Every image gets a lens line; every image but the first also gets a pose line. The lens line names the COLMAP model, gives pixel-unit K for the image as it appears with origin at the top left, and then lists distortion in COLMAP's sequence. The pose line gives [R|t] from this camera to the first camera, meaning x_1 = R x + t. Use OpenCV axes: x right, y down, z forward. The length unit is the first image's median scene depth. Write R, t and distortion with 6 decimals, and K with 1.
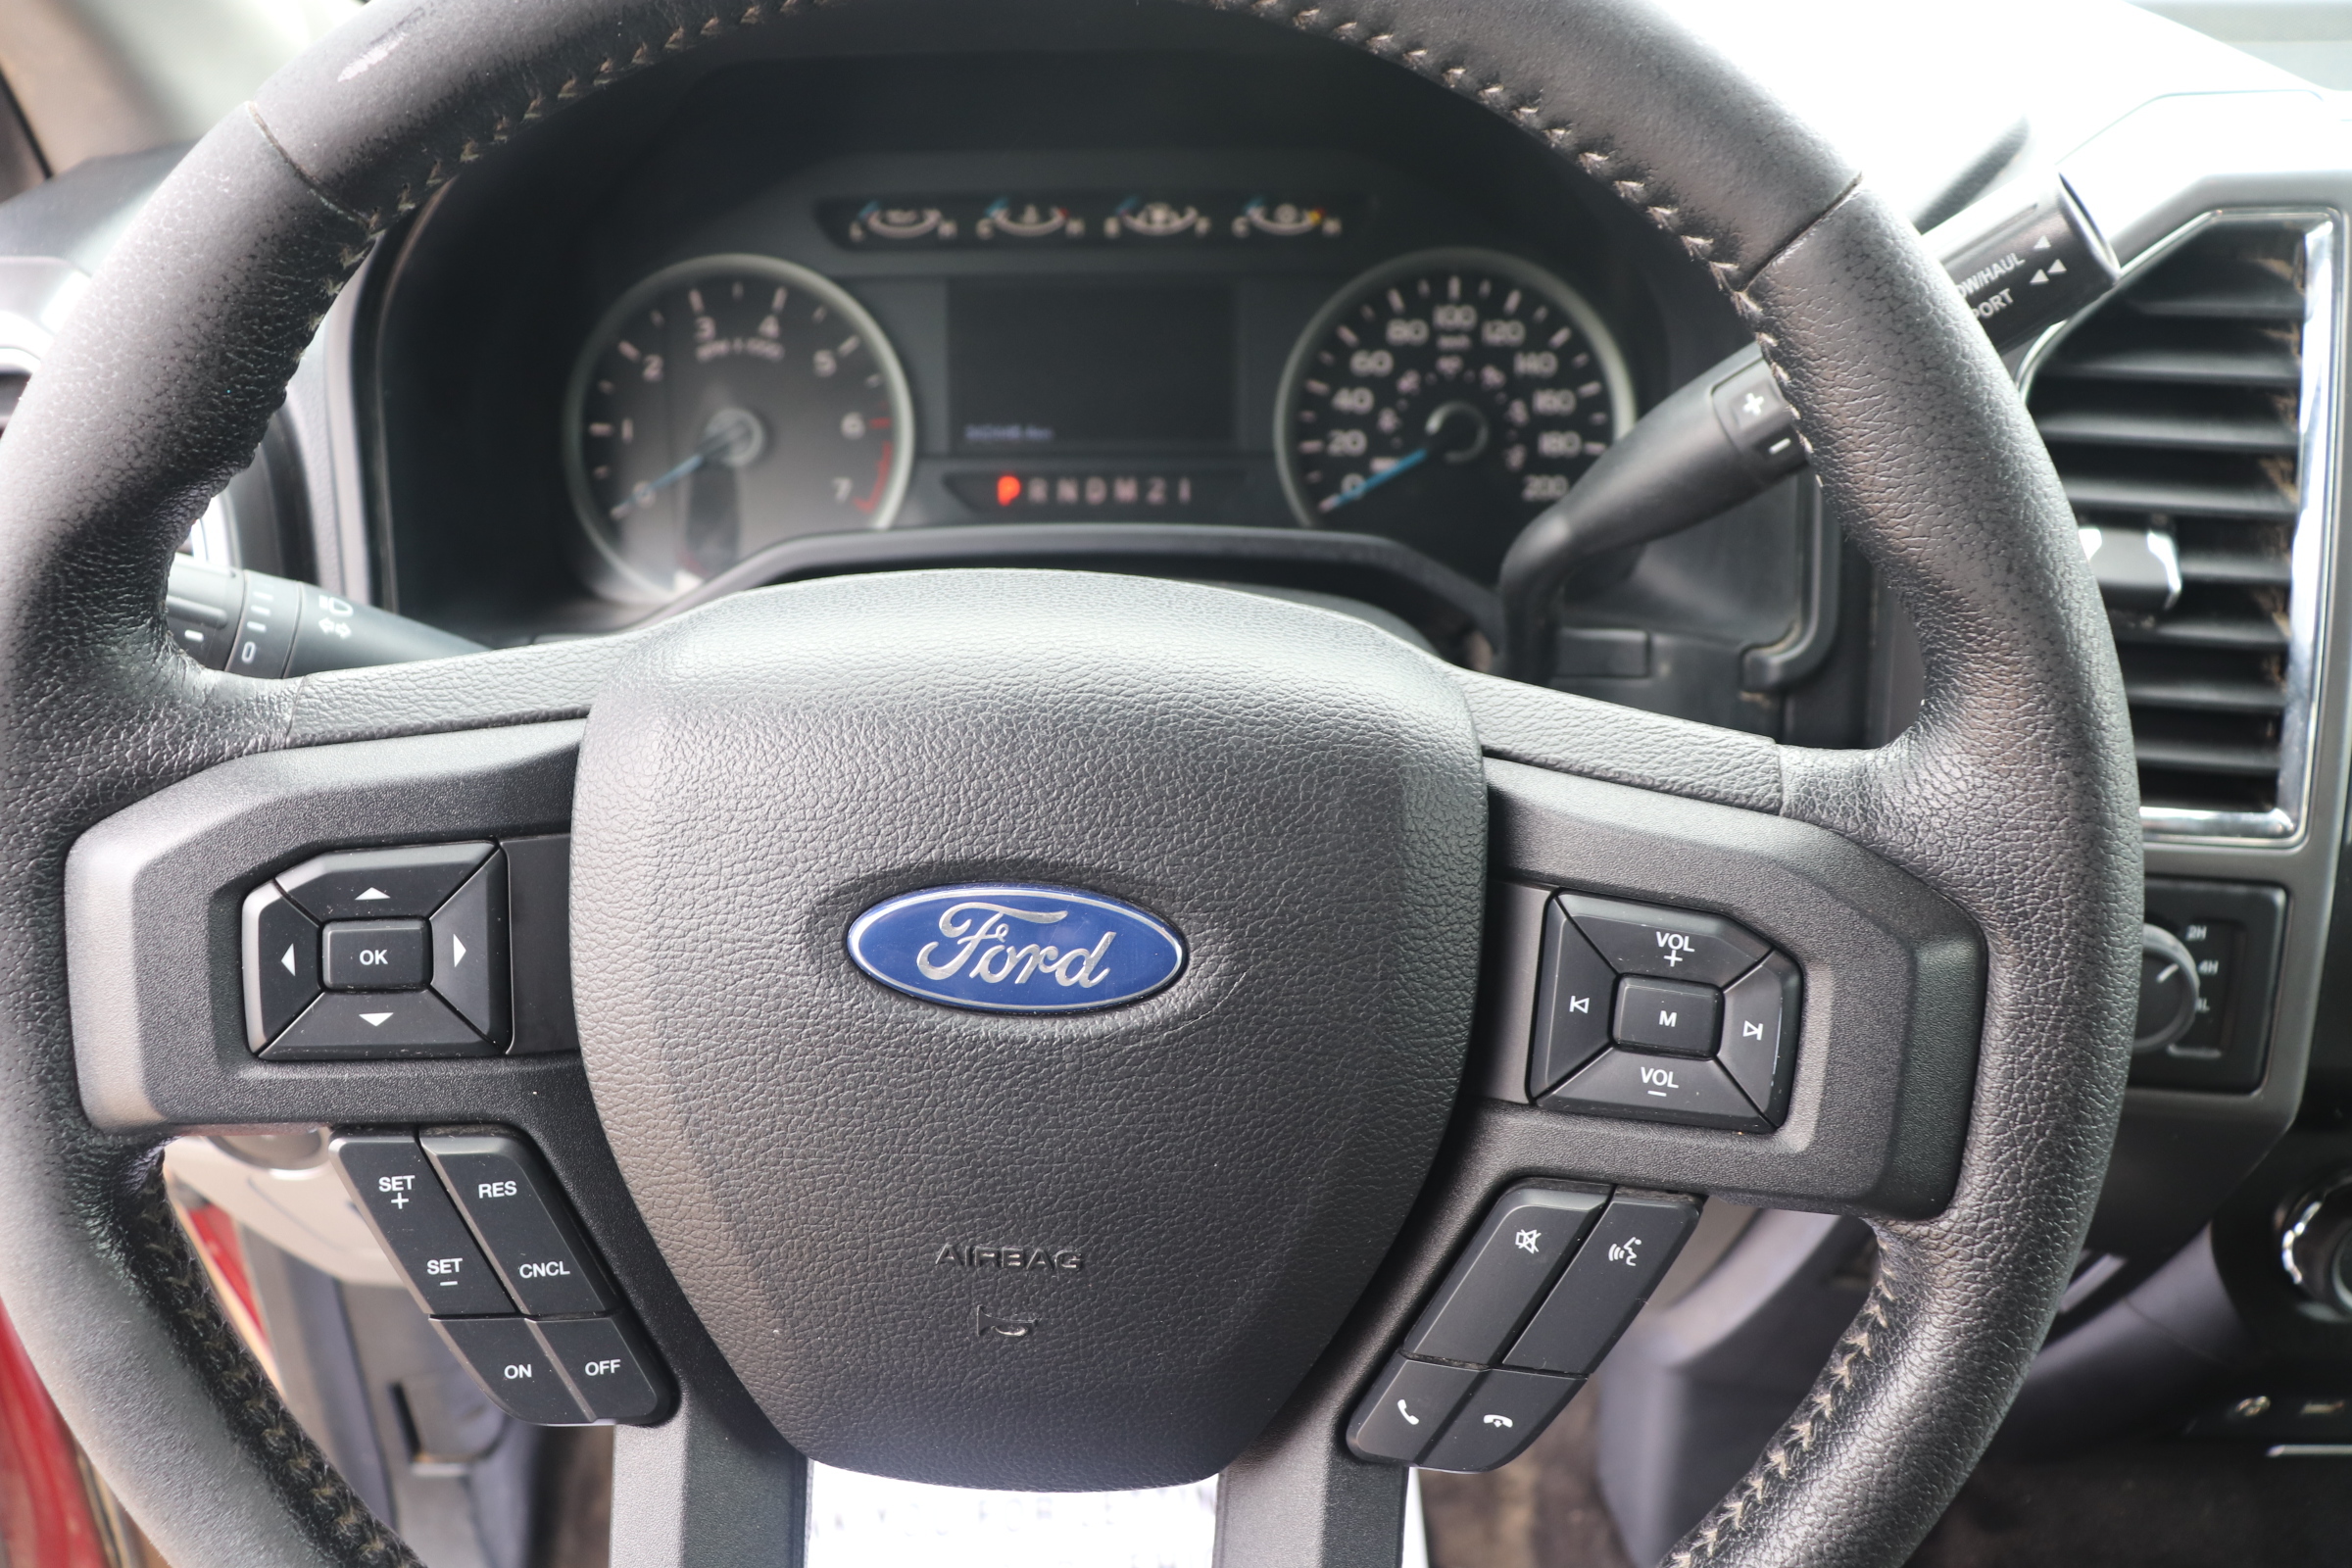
lens RADIAL K [[1915.0, 0, 1176.0], [0, 1915.0, 784.0], [0, 0, 1]] dist [-0.173755, 0.154826]
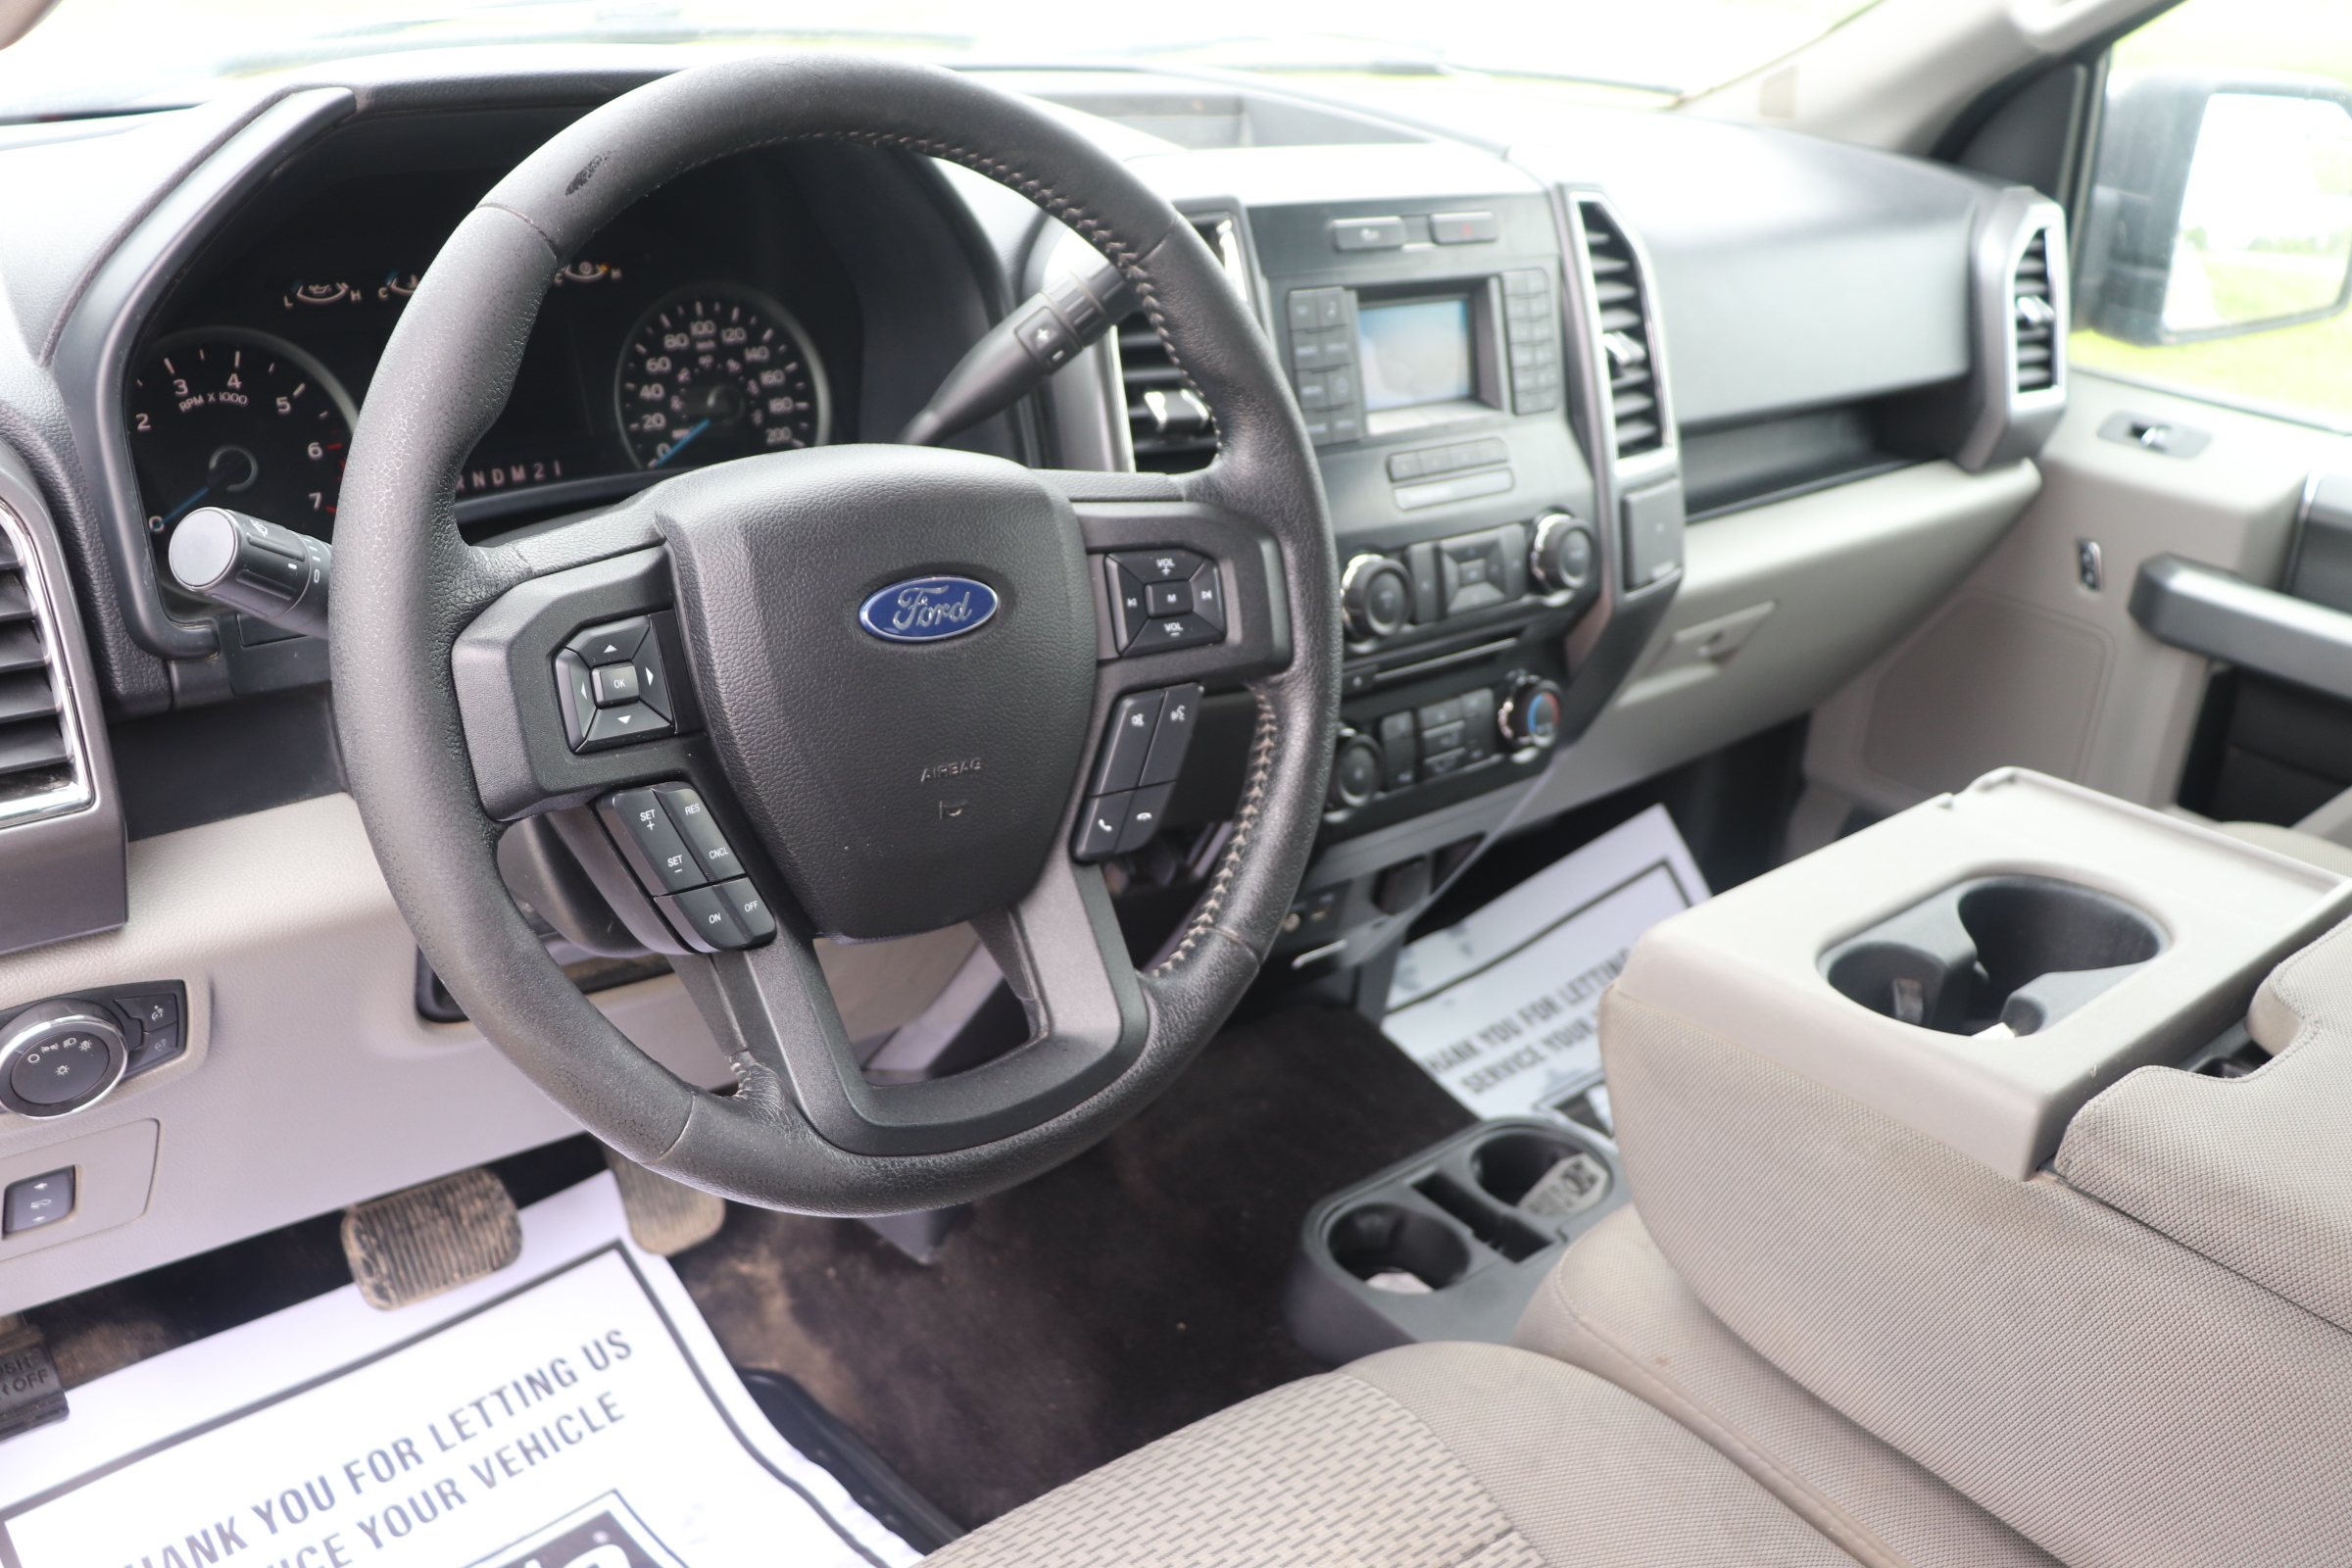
lens RADIAL K [[2278.0, 0, 1176.0], [0, 2278.0, 784.0], [0, 0, 1]] dist [-0.141683, 0.199657]
pose [[0.730941, -0.206802, 0.650352, -0.794734], [0.252043, 0.967410, 0.024347, 0.144969], [-0.634192, 0.146120, 0.759243, -0.510003]]
